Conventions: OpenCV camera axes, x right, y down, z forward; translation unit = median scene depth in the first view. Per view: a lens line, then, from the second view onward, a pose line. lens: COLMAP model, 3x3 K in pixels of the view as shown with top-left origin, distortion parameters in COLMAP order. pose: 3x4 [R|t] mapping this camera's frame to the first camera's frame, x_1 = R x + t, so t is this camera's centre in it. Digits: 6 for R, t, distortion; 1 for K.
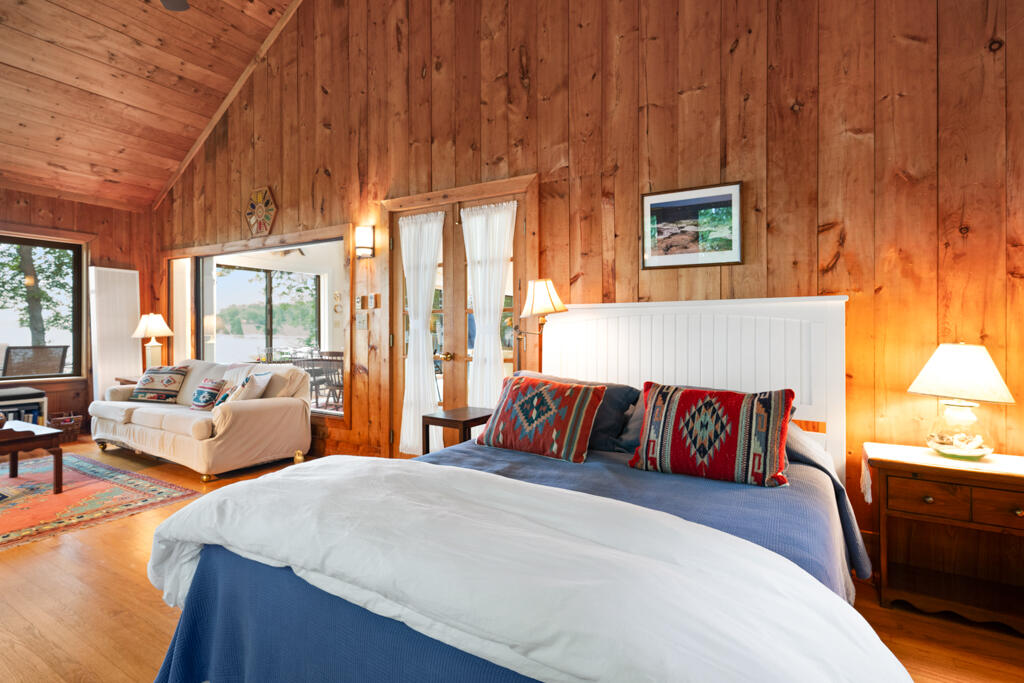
lens RADIAL K [[495.2, 0, 516.6], [0, 495.2, 331.0], [0, 0, 1]] dist [0.005480, -0.002288]
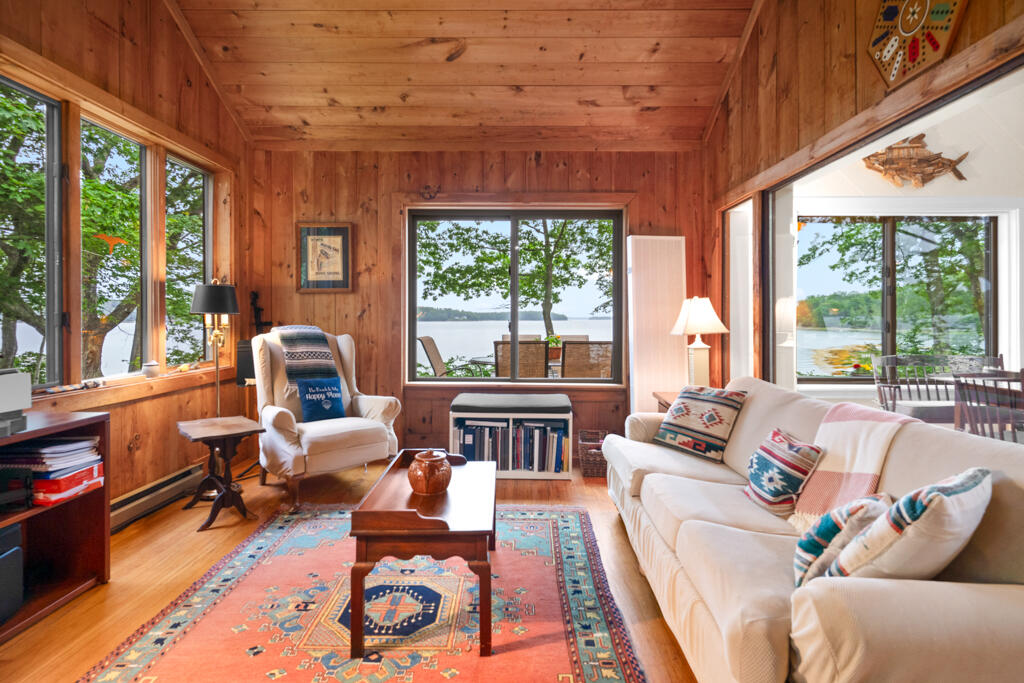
lens RADIAL K [[495.2, 0, 511.3], [0, 495.2, 319.7], [0, 0, 1]] dist [0.005480, -0.002288]
pose [[0.485769, -0.002224, -0.874085, -0.305015], [-0.004841, 0.999975, -0.005234, -0.001825], [0.874074, 0.006774, 0.485746, 0.497768]]
